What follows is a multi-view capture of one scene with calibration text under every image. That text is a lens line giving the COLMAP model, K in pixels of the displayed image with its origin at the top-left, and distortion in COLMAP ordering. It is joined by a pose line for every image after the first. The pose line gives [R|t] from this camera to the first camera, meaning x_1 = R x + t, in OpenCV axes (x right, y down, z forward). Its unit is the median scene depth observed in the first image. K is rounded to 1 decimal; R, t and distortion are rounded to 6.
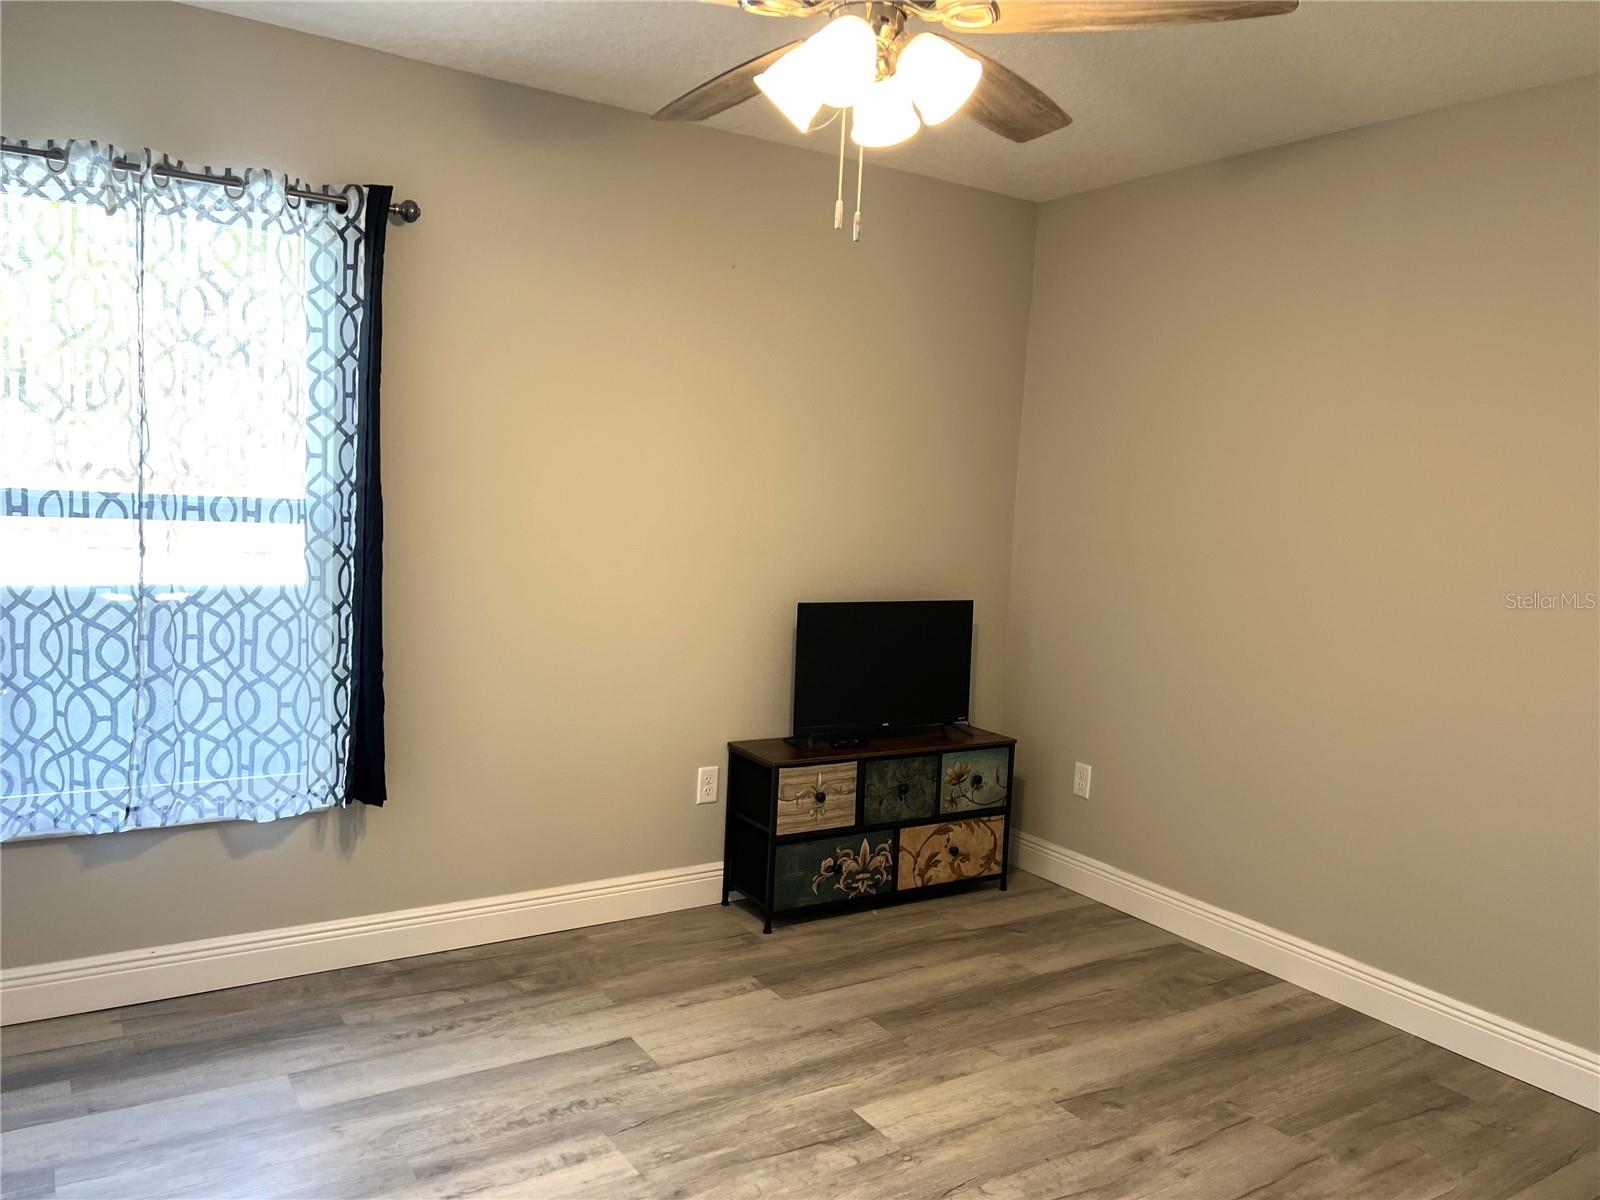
lens RADIAL K [[1209.8, 0, 803.4], [0, 1209.8, 606.9], [0, 0, 1]] dist [0.070330, -0.076149]
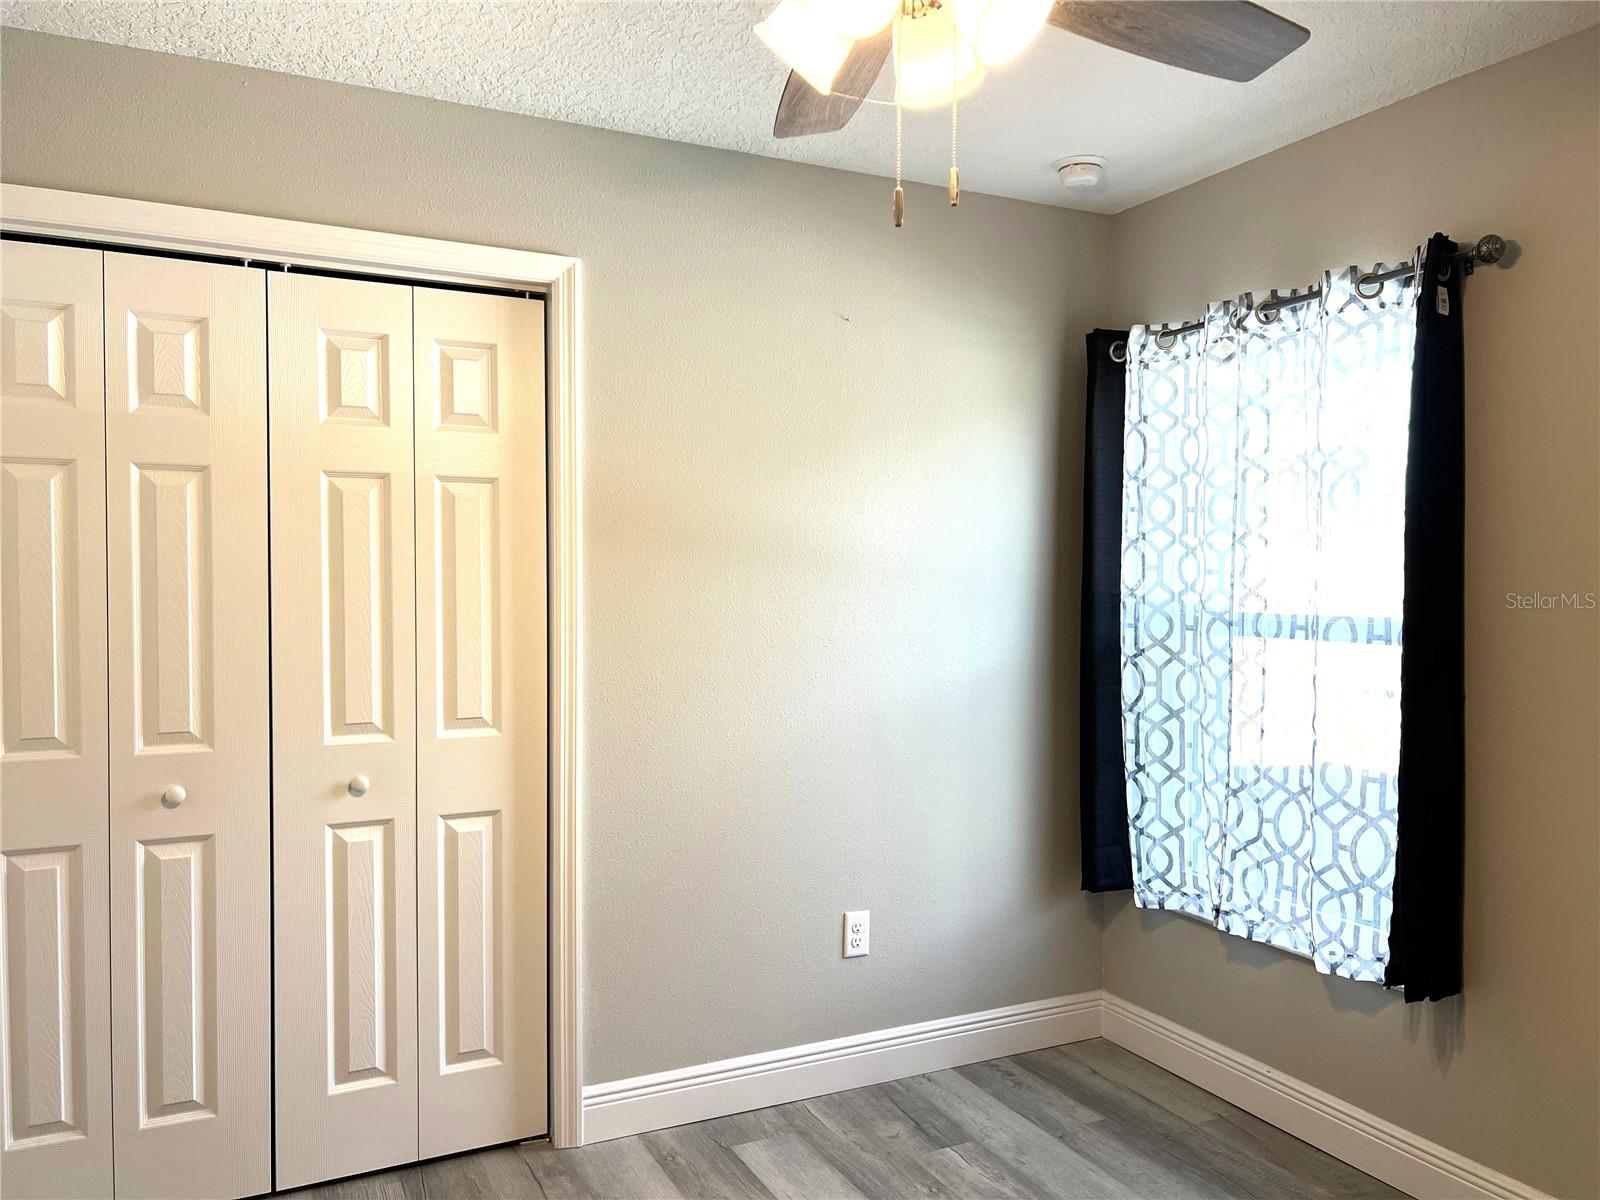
lens RADIAL K [[1209.8, 0, 803.4], [0, 1209.8, 606.9], [0, 0, 1]] dist [0.070330, -0.076149]
pose [[-0.111613, -0.028402, -0.993346, 0.527387], [-0.112308, 0.993548, -0.015789, -0.036745], [0.987385, 0.109799, -0.114083, 0.717809]]
